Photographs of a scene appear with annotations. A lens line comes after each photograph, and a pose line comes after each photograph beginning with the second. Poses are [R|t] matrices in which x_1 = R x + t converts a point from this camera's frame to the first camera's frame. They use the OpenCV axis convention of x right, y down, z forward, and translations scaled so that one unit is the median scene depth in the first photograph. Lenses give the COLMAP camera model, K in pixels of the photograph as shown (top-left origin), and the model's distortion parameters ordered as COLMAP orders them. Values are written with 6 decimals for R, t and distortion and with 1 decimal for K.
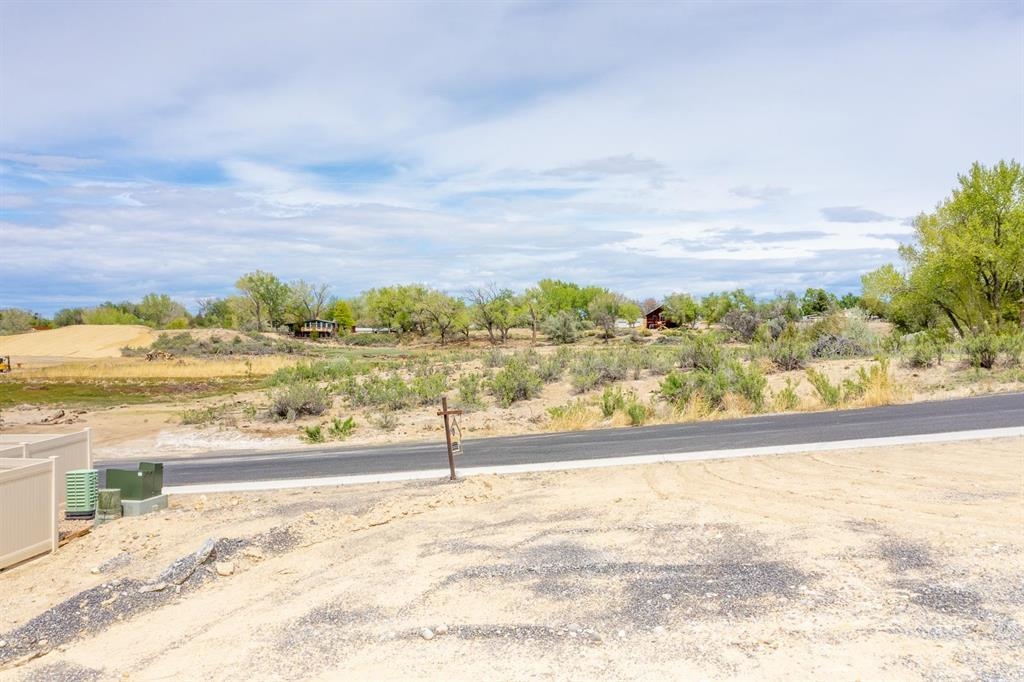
lens RADIAL K [[807.9, 0, 512.0], [0, 807.9, 341.0], [0, 0, 1]] dist [-0.007992, 0.002327]
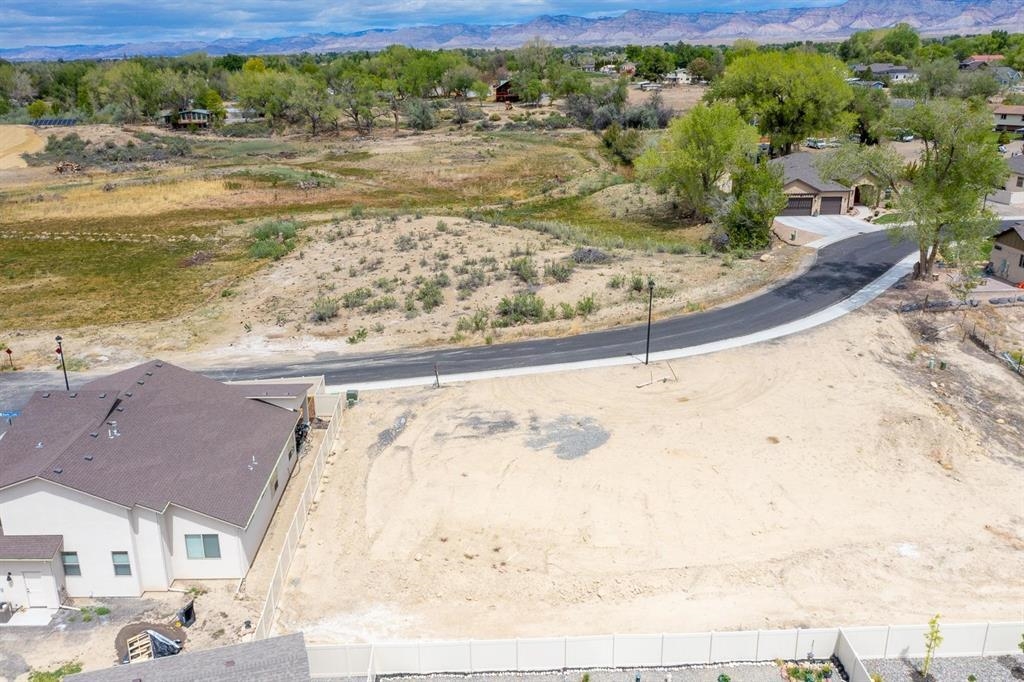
lens RADIAL K [[843.9, 0, 473.9], [0, 843.9, 341.2], [0, 0, 1]] dist [-0.005482, 0.006091]
pose [[0.990293, -0.057774, 0.126421, -0.035090], [0.013390, 0.944947, 0.326950, -0.114619], [-0.138350, -0.322084, 0.936548, -0.227169]]
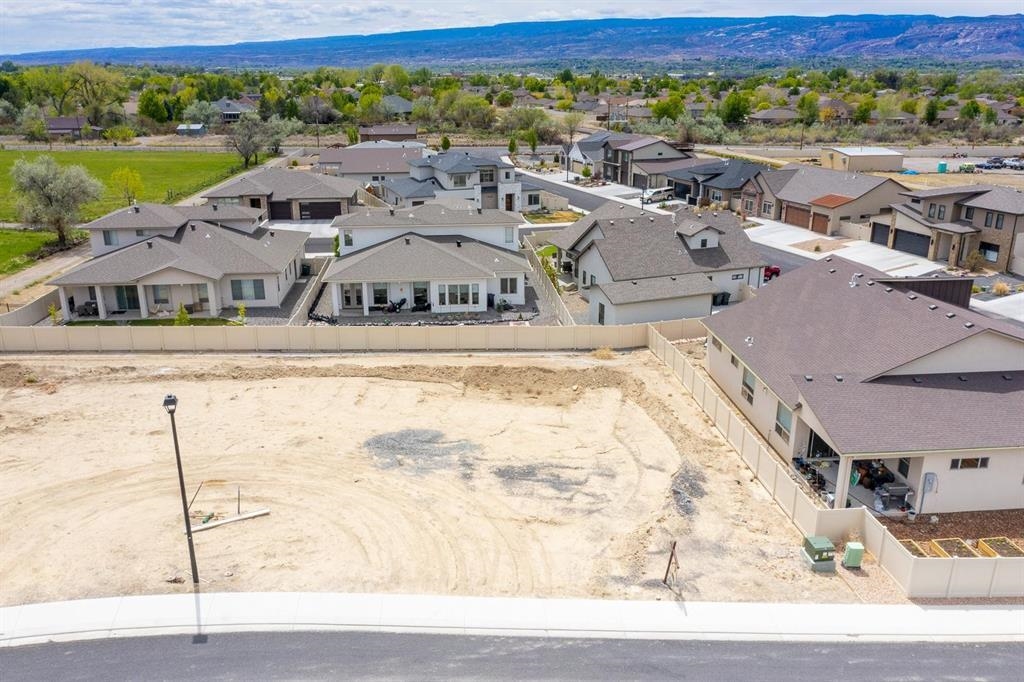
lens RADIAL K [[807.9, 0, 512.0], [0, 807.9, 341.0], [0, 0, 1]] dist [-0.007992, 0.002327]
pose [[-0.973616, 0.075070, -0.215491, 0.051704], [0.000592, 0.945165, 0.326592, -0.078096], [0.228192, 0.317848, -0.920272, 0.213826]]
